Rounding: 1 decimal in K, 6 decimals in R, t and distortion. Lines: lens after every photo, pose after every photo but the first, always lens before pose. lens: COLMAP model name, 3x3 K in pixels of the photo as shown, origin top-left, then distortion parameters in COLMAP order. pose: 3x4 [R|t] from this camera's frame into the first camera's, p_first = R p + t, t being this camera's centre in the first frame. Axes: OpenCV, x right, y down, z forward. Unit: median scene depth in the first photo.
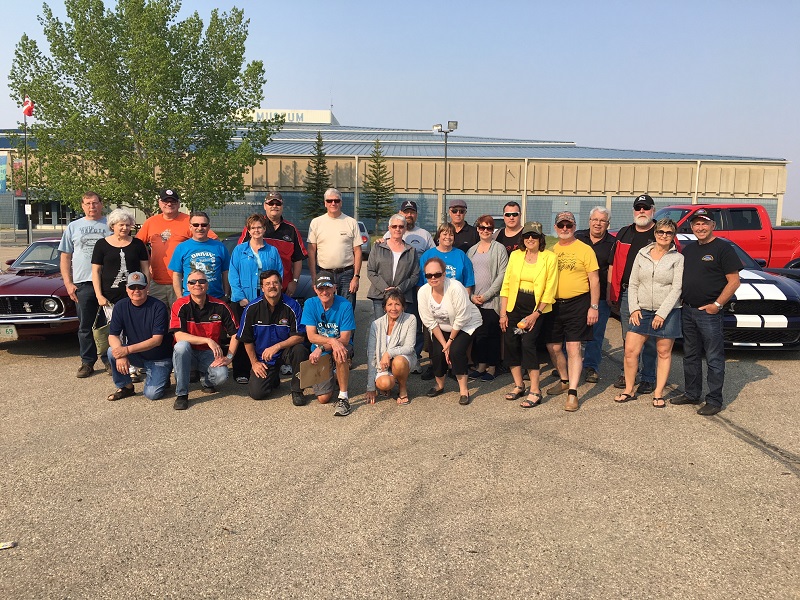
lens RADIAL K [[671.2, 0, 393.4], [0, 671.2, 300.9], [0, 0, 1]] dist [0.040340, -0.041199]
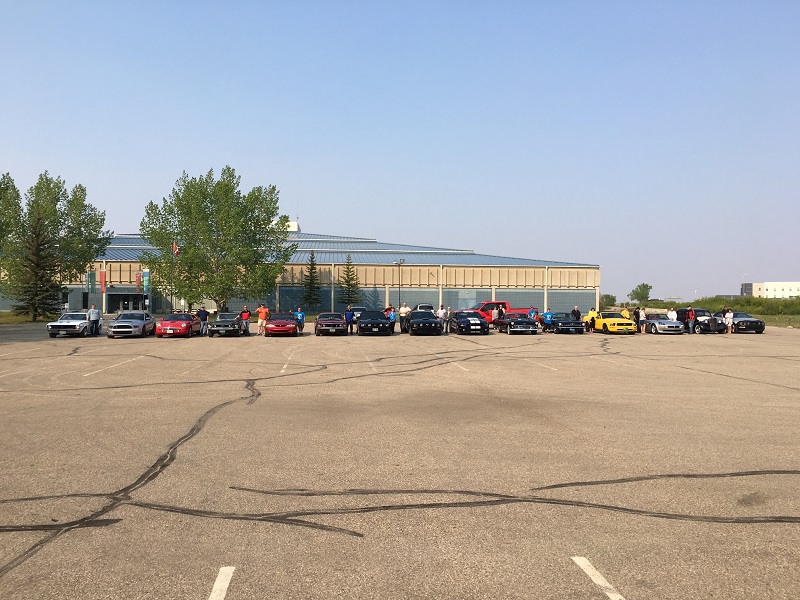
lens RADIAL K [[671.2, 0, 400.8], [0, 671.2, 298.5], [0, 0, 1]] dist [0.040340, -0.041199]
pose [[0.992930, -0.008912, 0.118368, -0.624283], [0.023390, 0.992317, -0.121494, 0.414259], [-0.116376, 0.123404, 0.985509, -3.951826]]
